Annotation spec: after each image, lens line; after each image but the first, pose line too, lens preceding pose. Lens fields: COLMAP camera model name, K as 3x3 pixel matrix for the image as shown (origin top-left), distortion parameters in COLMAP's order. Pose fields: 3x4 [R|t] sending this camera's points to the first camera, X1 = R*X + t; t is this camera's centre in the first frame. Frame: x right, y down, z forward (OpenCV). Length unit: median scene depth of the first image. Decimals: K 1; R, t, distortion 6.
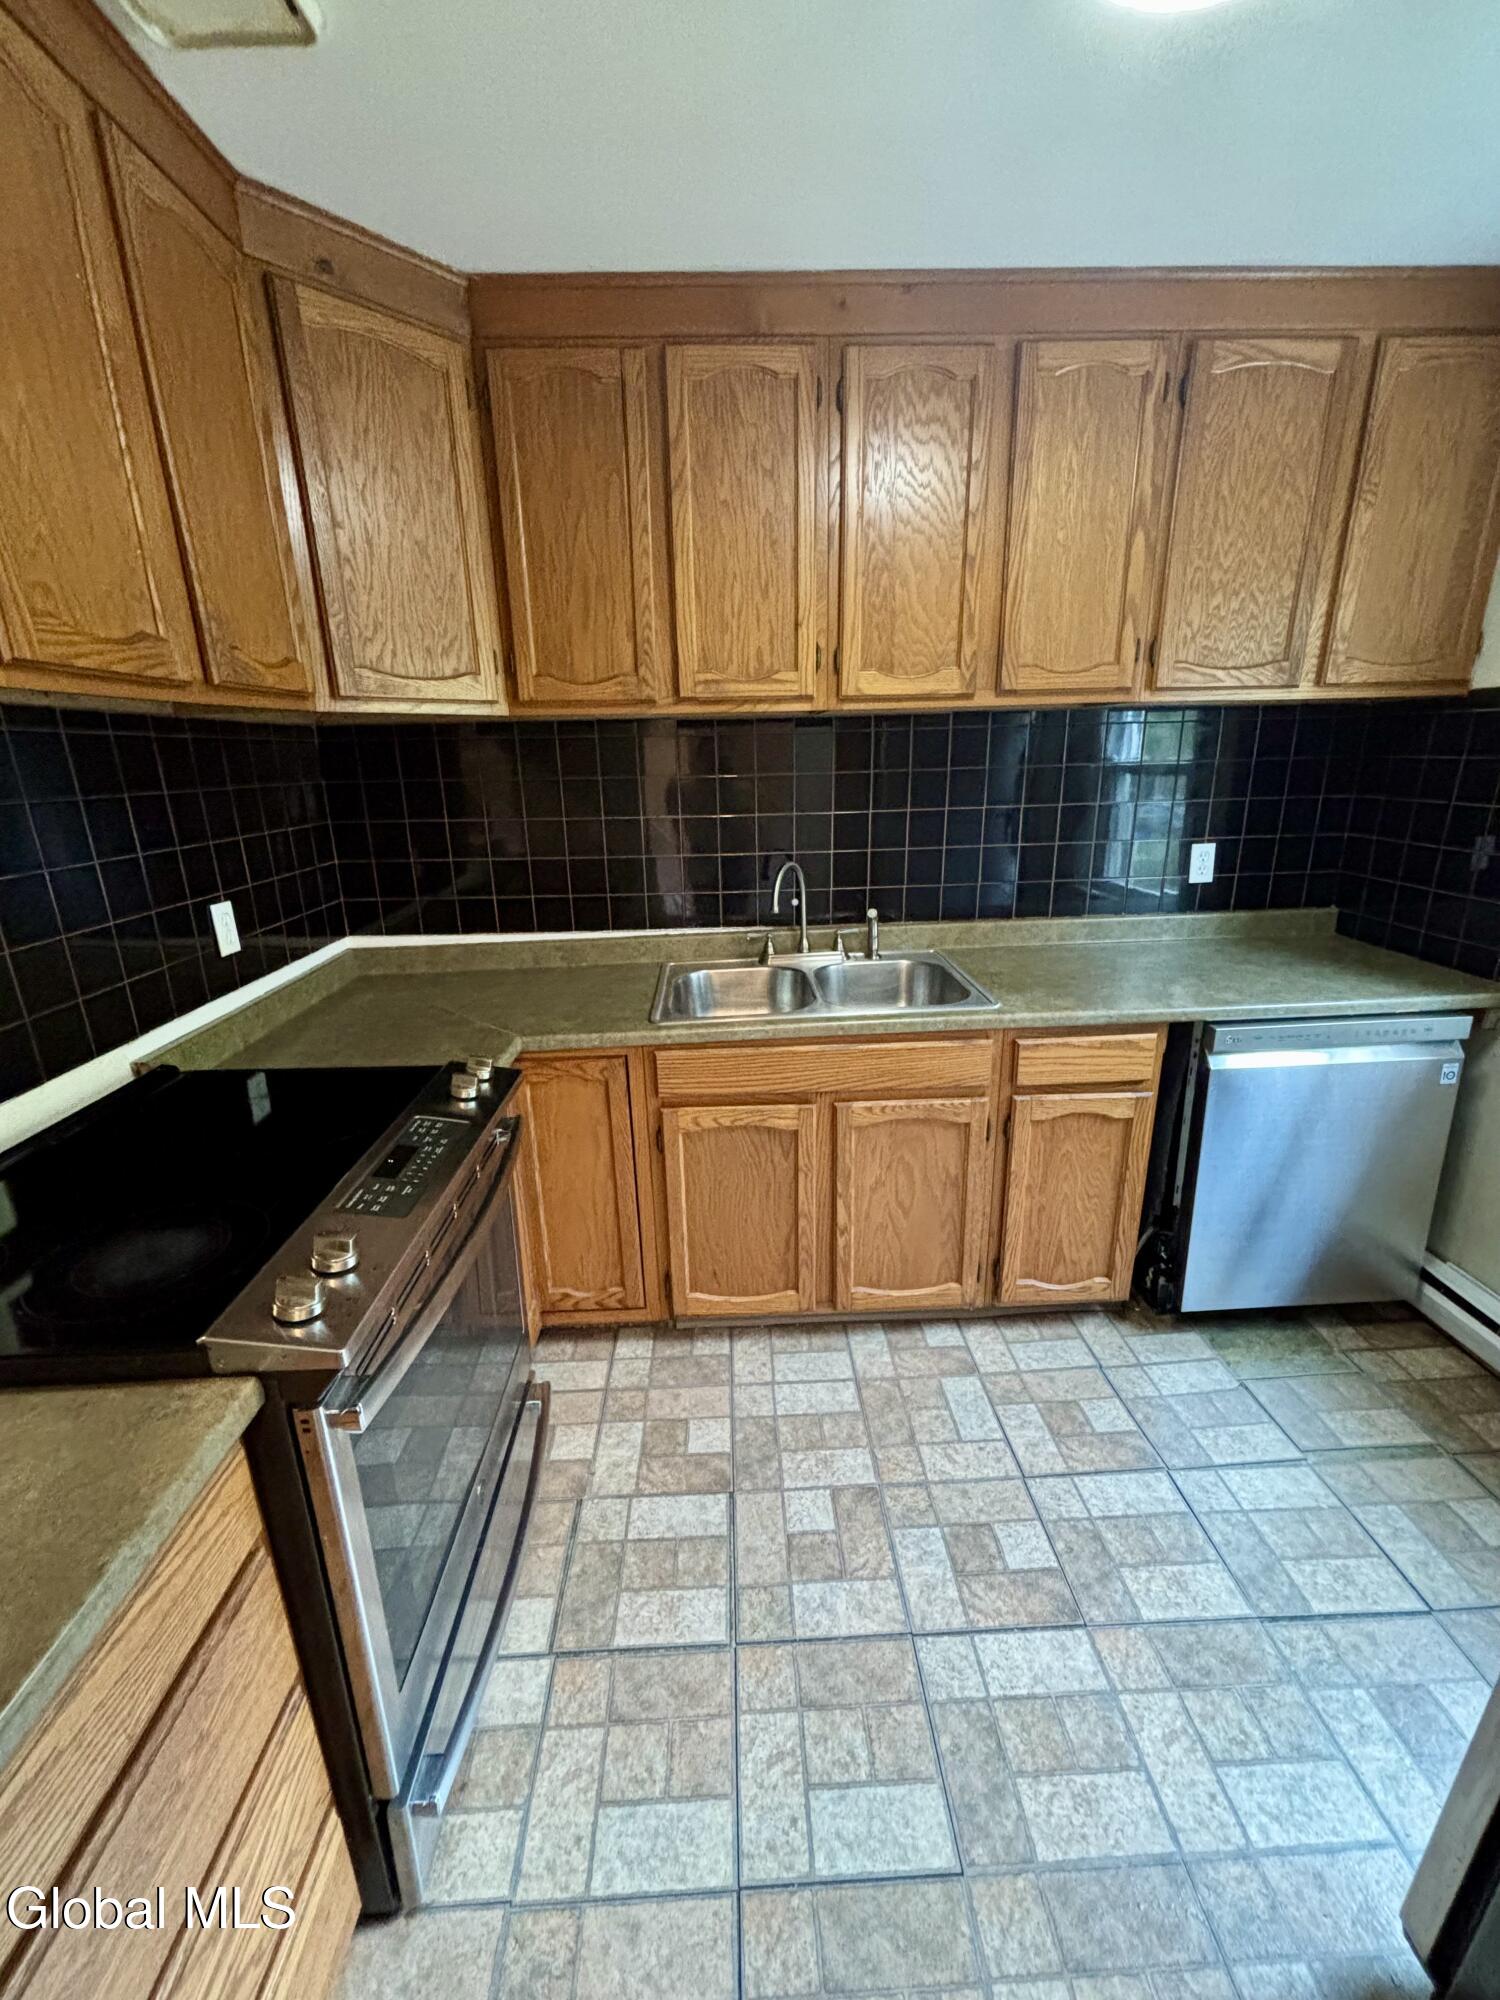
lens RADIAL K [[795.9, 0, 753.4], [0, 795.9, 993.9], [0, 0, 1]] dist [0.000064, 0.000519]
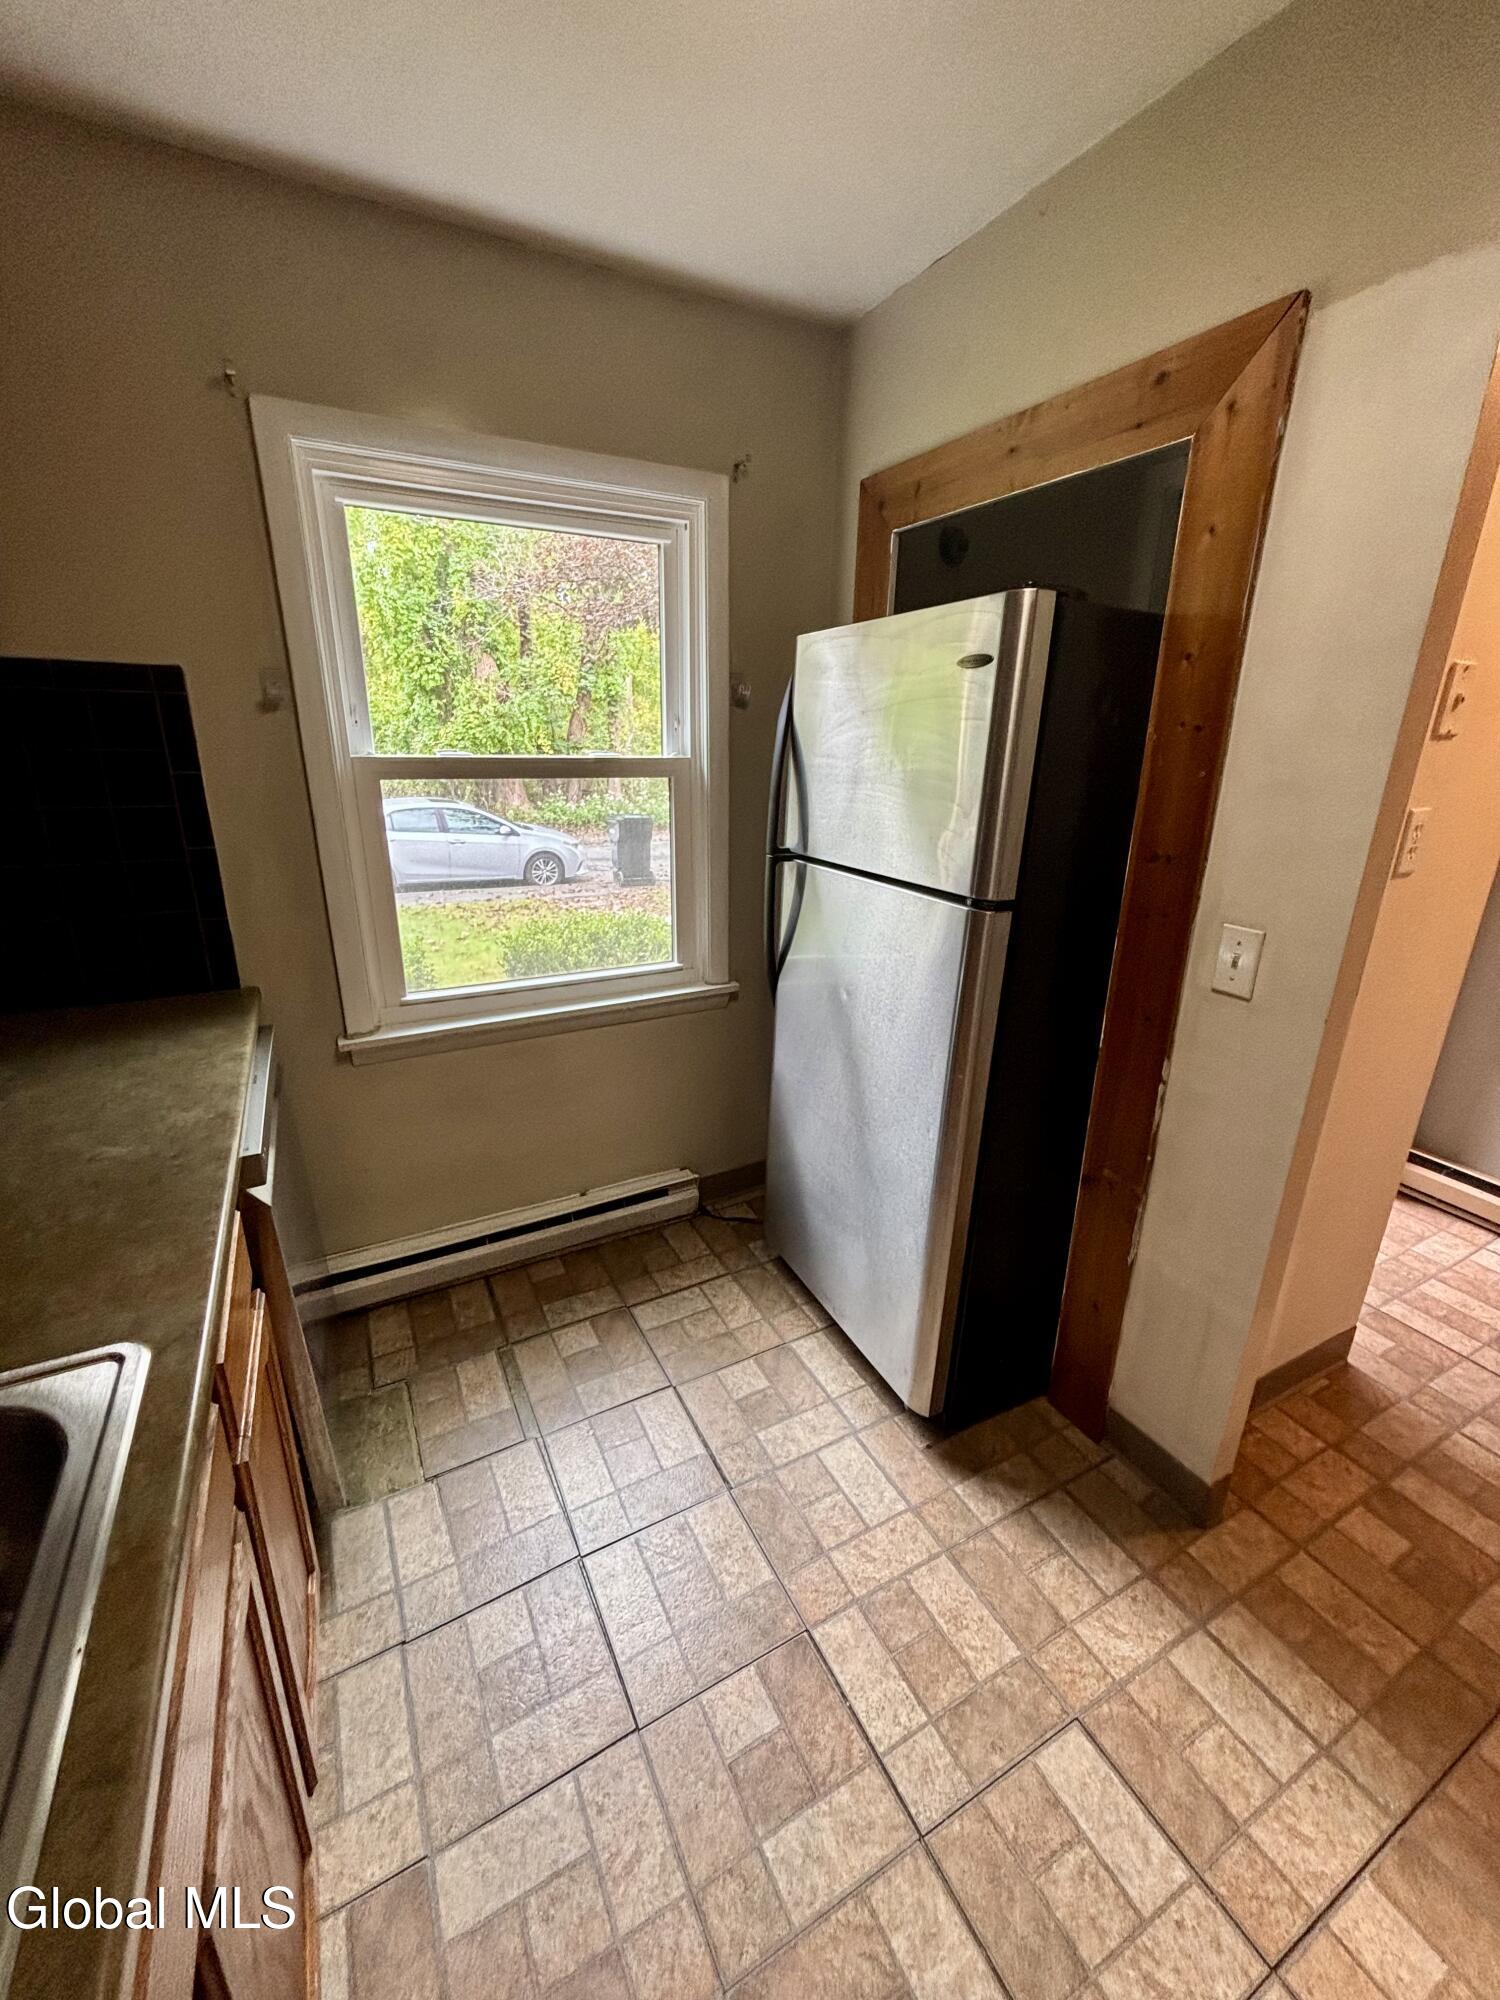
lens RADIAL K [[795.9, 0, 760.9], [0, 795.9, 1005.8], [0, 0, 1]] dist [0.000064, 0.000519]
pose [[-0.443406, -0.269273, 0.854917, -0.175332], [0.250212, 0.878704, 0.406539, -0.275130], [-0.860688, 0.394173, -0.322247, 0.988424]]
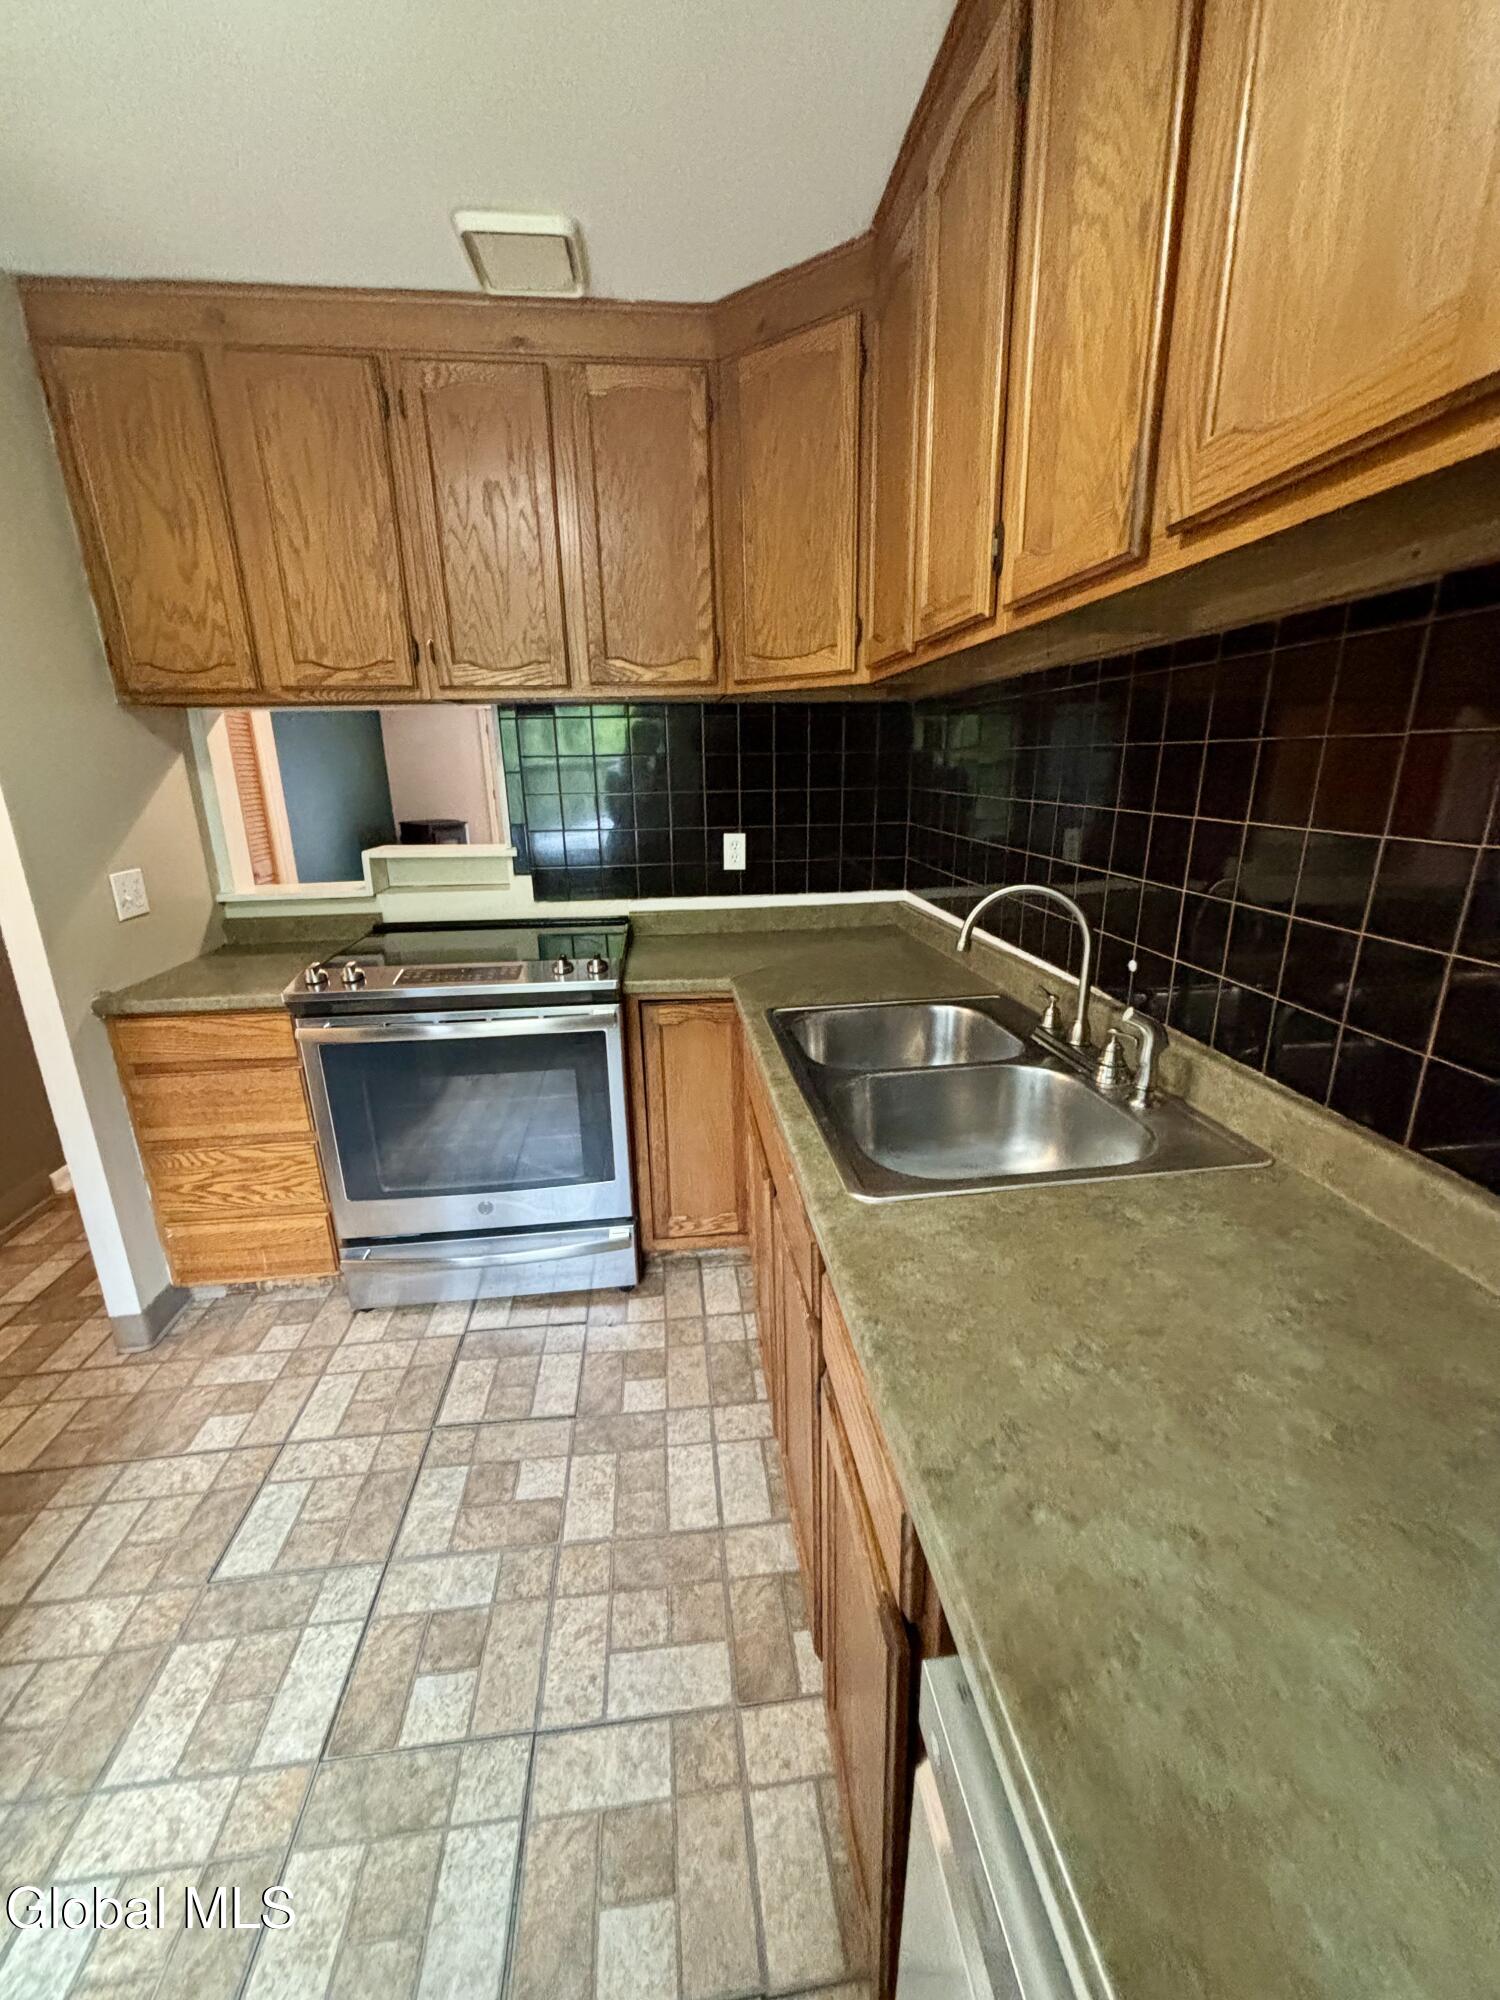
lens RADIAL K [[795.9, 0, 752.4], [0, 795.9, 998.6], [0, 0, 1]] dist [0.000064, 0.000519]
pose [[0.084399, 0.295358, -0.951652, 0.943626], [-0.274118, 0.925091, 0.262804, -0.267036], [0.957986, 0.238684, 0.159039, 1.033536]]
